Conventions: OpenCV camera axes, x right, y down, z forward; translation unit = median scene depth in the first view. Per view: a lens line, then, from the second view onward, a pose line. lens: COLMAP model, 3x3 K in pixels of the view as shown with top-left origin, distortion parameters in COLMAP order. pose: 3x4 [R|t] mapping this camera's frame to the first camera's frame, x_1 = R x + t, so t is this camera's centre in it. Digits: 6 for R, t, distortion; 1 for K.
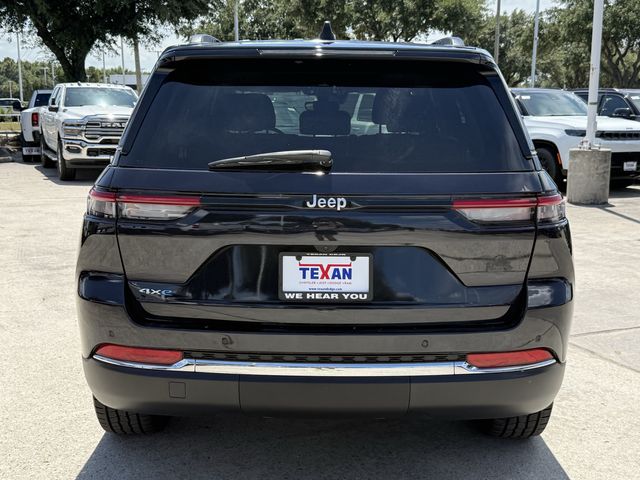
lens RADIAL K [[825.8, 0, 319.6], [0, 825.8, 256.9], [0, 0, 1]] dist [0.181163, -0.420858]
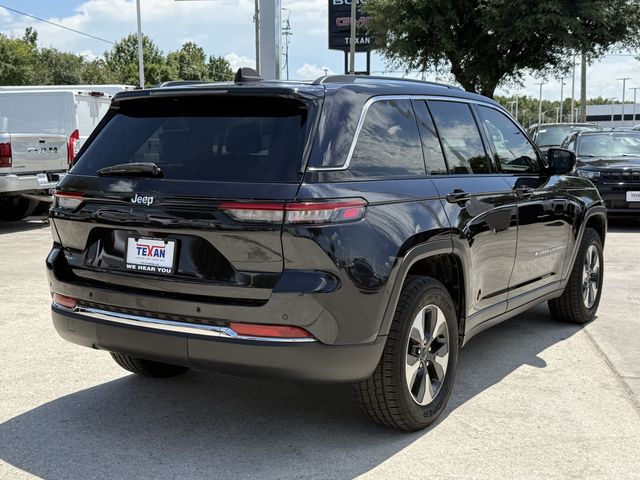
lens RADIAL K [[825.8, 0, 319.6], [0, 825.8, 256.9], [0, 0, 1]] dist [0.181163, -0.420858]
pose [[0.849926, 0.070345, -0.522186, 0.966412], [-0.088582, 0.996019, -0.010002, 0.016820], [0.519403, 0.054758, 0.852773, -0.029987]]
